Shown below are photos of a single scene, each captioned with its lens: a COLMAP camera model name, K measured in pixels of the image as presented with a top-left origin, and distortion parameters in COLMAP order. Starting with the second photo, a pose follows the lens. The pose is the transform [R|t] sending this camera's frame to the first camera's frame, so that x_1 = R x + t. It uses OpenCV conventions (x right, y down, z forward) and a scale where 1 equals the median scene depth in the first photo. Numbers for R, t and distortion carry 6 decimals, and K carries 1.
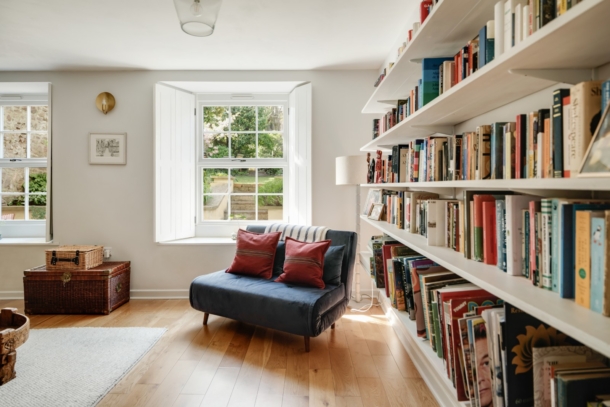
lens RADIAL K [[367.6, 0, 305.3], [0, 367.6, 187.9], [0, 0, 1]] dist [0.000874, 0.000850]
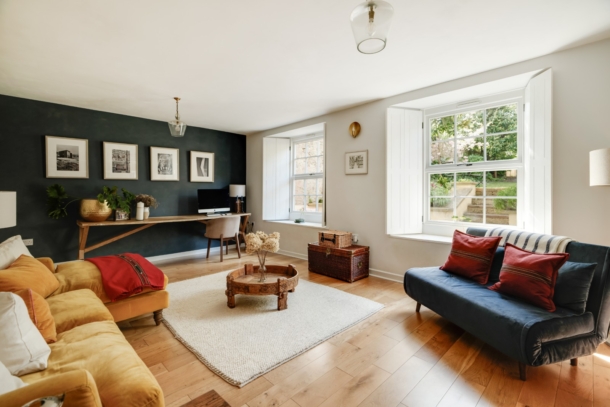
lens RADIAL K [[283.0, 0, 303.0], [0, 283.0, 192.7], [0, 0, 1]] dist [-0.000381, -0.000082]
pose [[0.693254, 0.000097, -0.720694, 0.099534], [-0.003566, 0.999988, -0.003295, 0.010922], [0.720685, 0.004854, 0.693246, 0.135748]]
